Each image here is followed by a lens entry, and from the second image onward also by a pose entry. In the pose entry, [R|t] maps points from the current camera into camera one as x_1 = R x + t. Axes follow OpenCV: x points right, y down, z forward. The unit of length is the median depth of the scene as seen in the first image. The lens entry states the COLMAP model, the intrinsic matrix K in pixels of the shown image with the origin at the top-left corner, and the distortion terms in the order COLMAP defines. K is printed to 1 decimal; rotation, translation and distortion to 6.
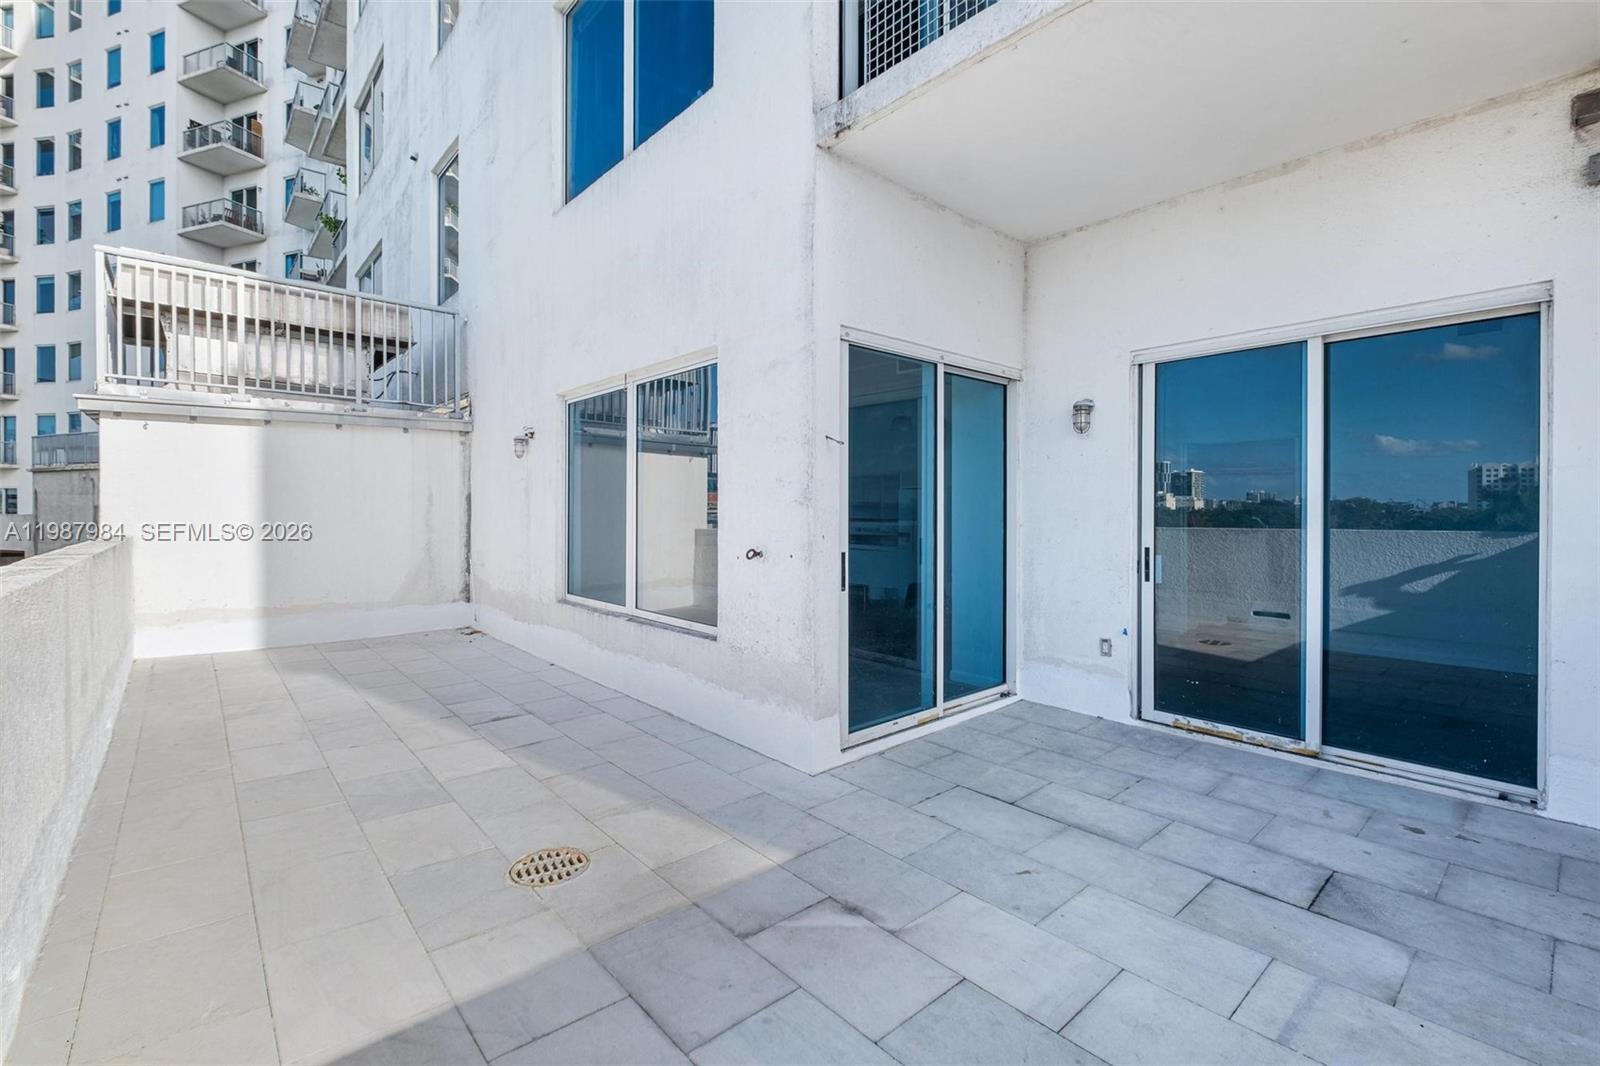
lens RADIAL K [[697.1, 0, 803.7], [0, 697.1, 515.8], [0, 0, 1]] dist [0.002244, -0.004199]
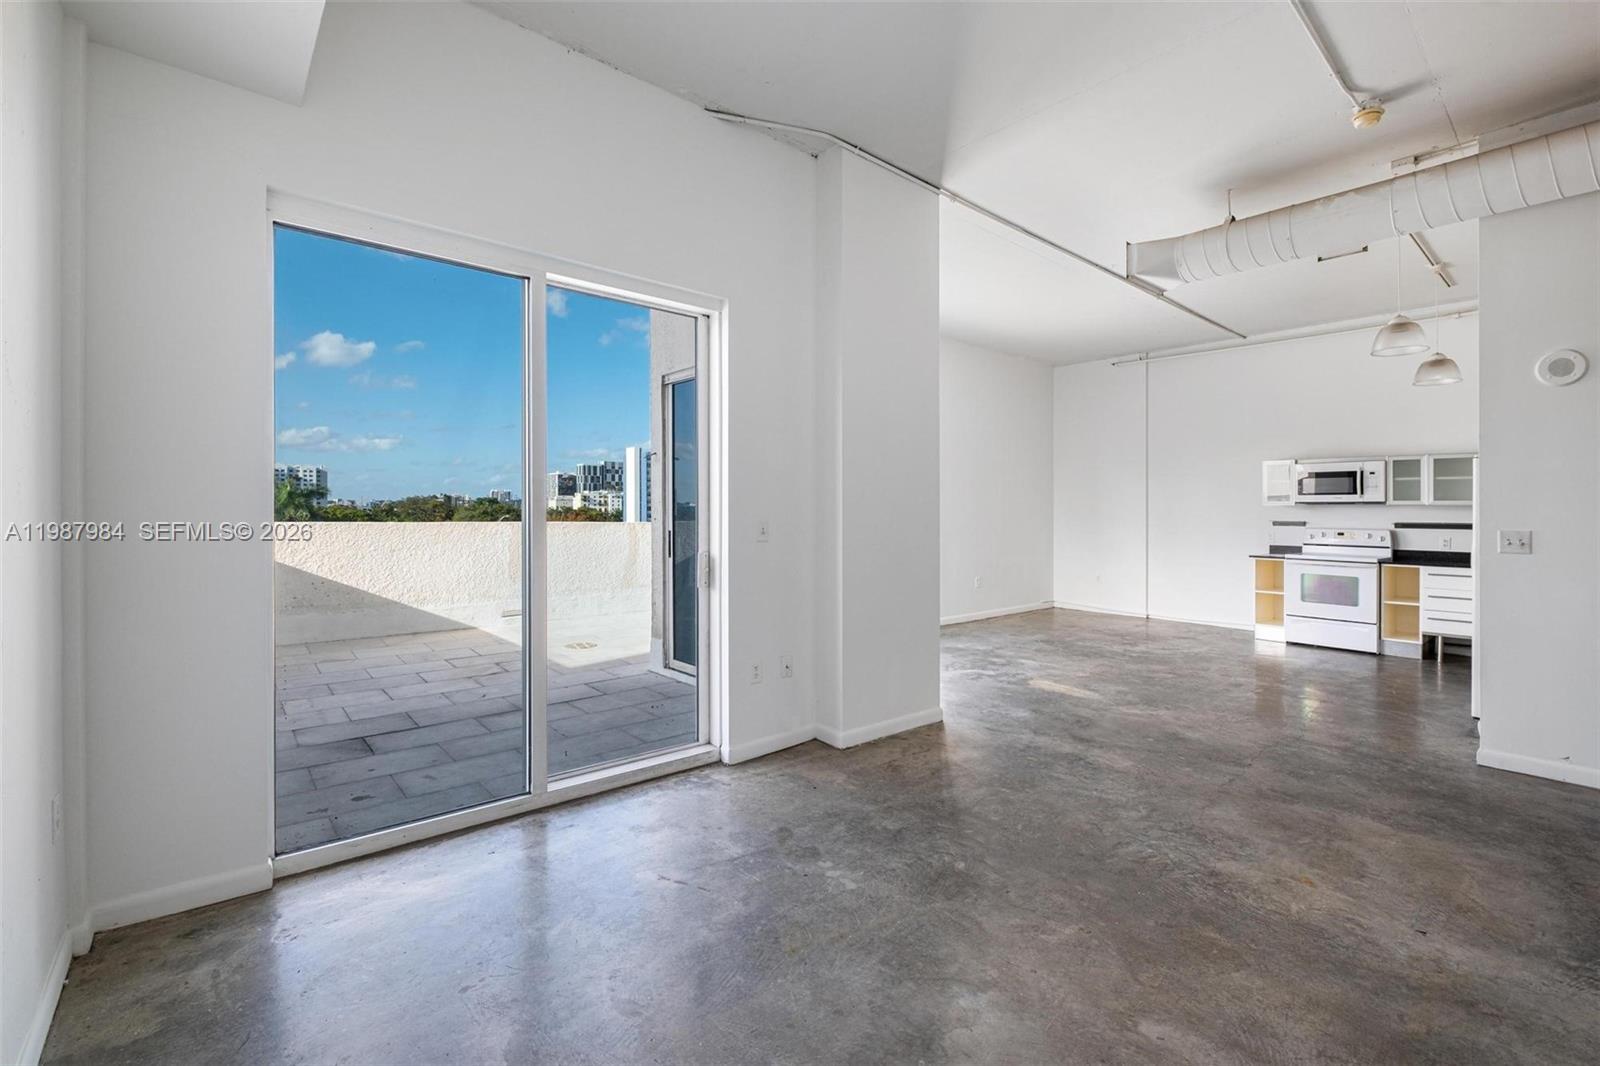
lens RADIAL K [[697.1, 0, 824.6], [0, 697.1, 500.8], [0, 0, 1]] dist [0.002244, -0.004199]
pose [[0.000632, -0.017510, -0.999846, 1.467722], [-0.017561, 0.999692, -0.017518, 0.011077], [0.999846, 0.017569, 0.000325, 1.283128]]
